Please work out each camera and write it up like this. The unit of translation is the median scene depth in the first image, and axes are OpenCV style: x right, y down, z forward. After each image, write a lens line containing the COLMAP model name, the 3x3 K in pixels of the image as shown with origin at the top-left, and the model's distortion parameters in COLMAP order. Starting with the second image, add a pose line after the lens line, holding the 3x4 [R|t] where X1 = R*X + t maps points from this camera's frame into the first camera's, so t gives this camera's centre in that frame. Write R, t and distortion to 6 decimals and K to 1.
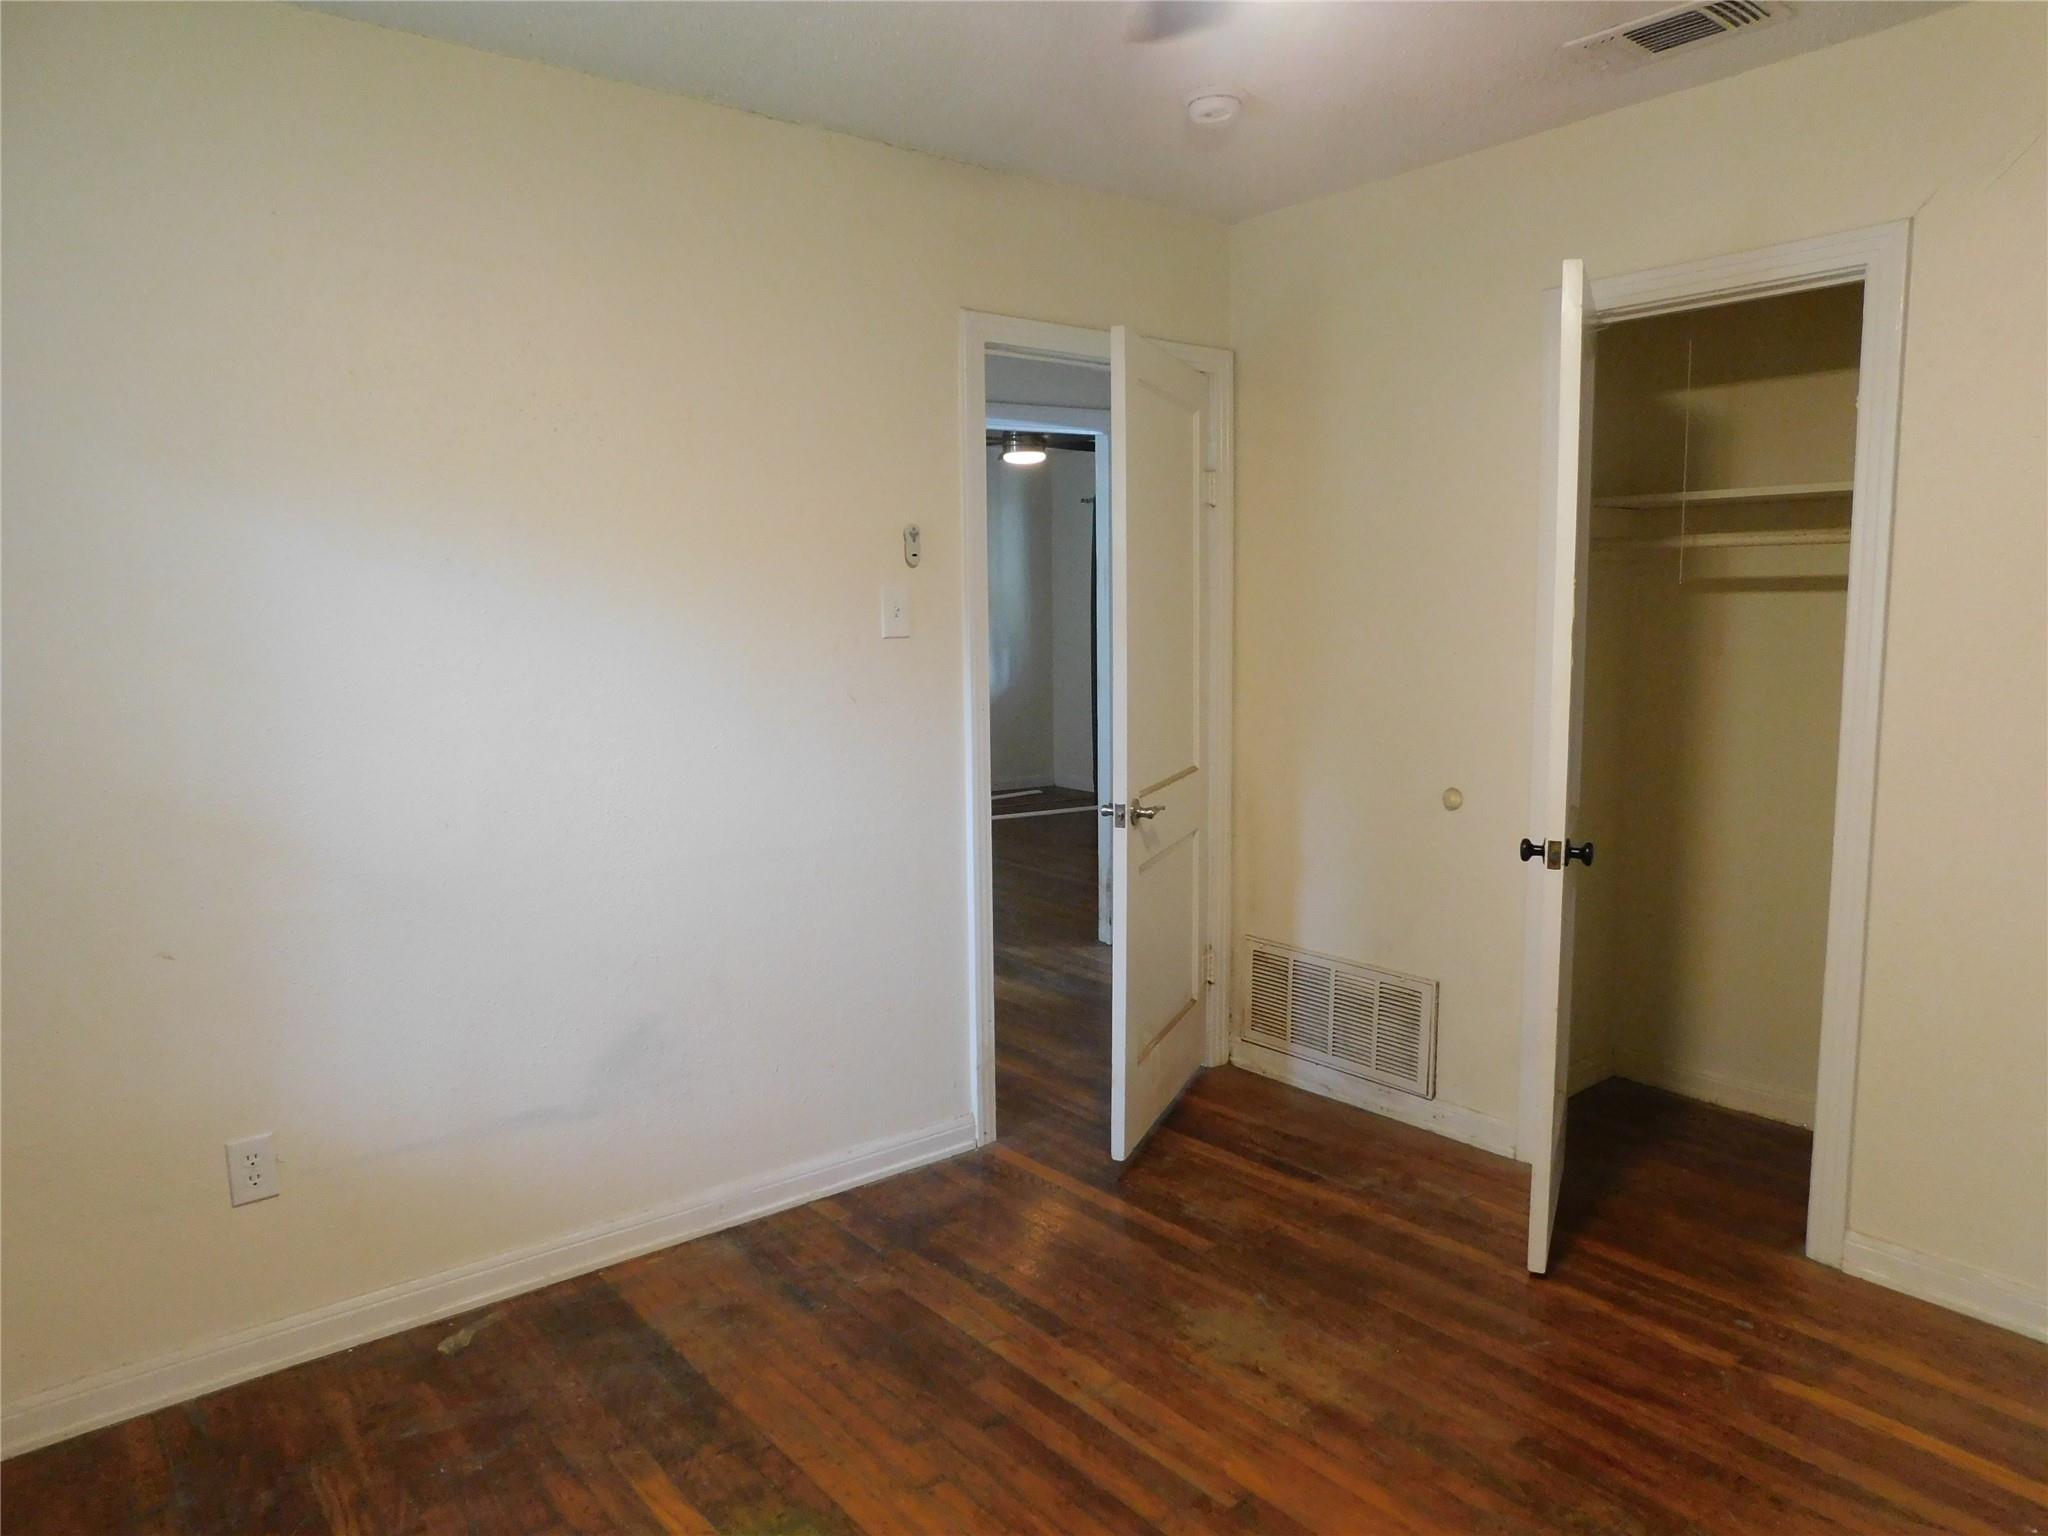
lens RADIAL K [[1371.6, 0, 1013.3], [0, 1371.6, 766.6], [0, 0, 1]] dist [-0.048704, 0.039606]
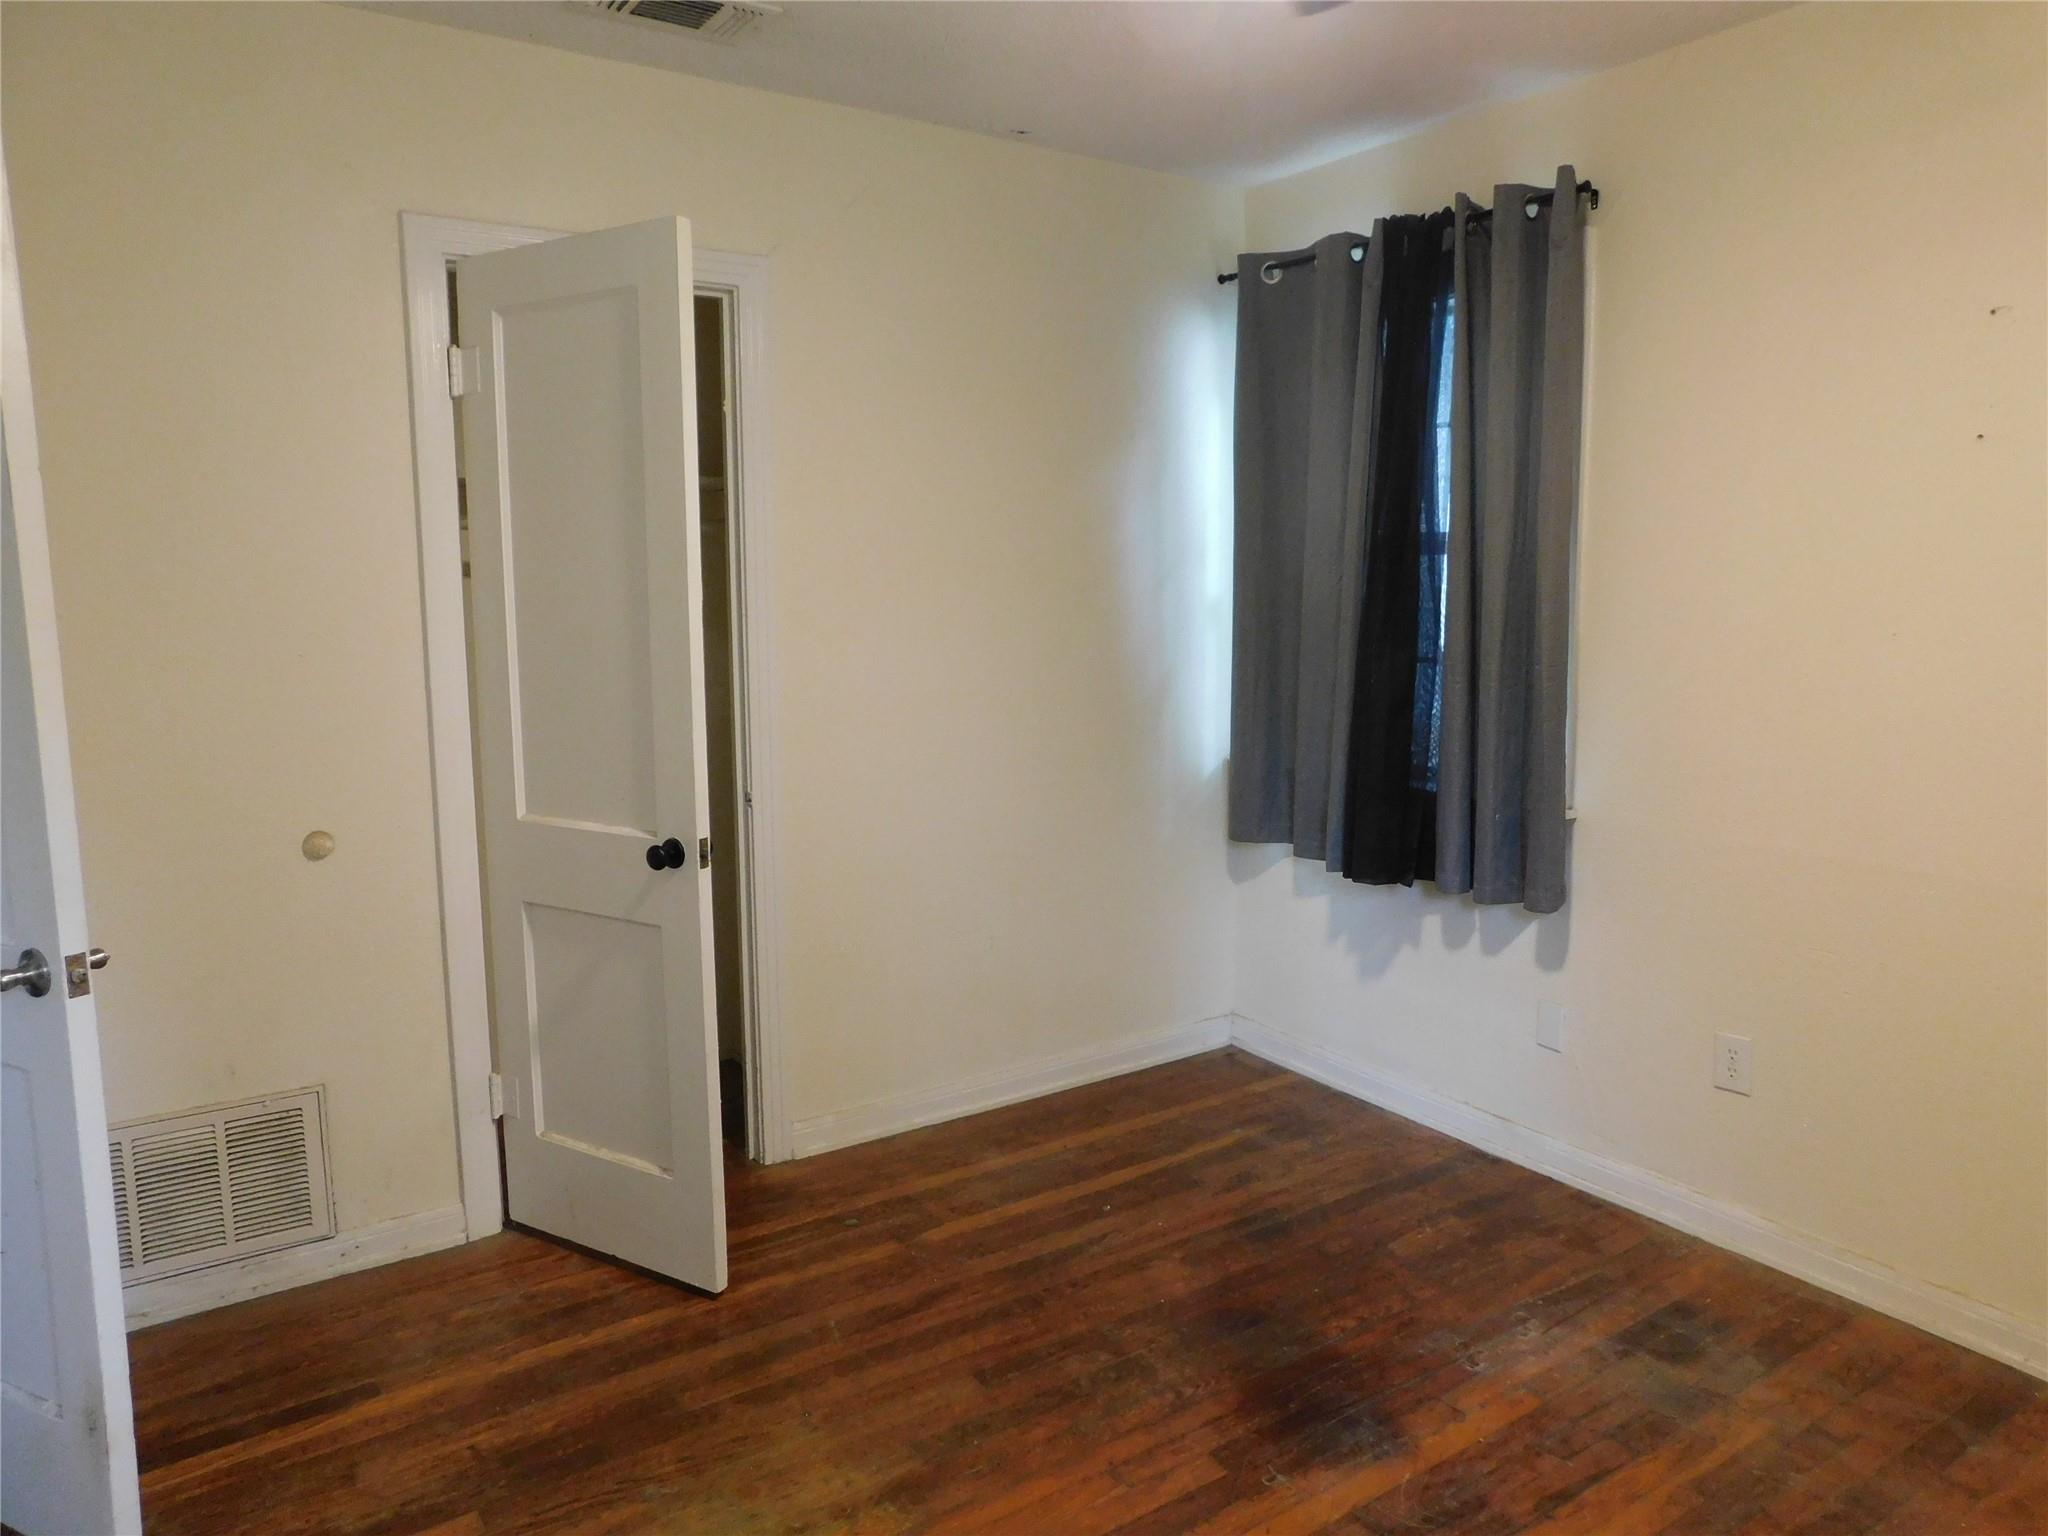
lens RADIAL K [[1371.6, 0, 1014.2], [0, 1371.6, 765.8], [0, 0, 1]] dist [-0.048704, 0.039606]
pose [[0.078206, -0.124781, 0.989097, -0.538380], [0.125082, 0.985524, 0.114440, -0.079430], [-0.989059, 0.114768, 0.092681, 0.722537]]
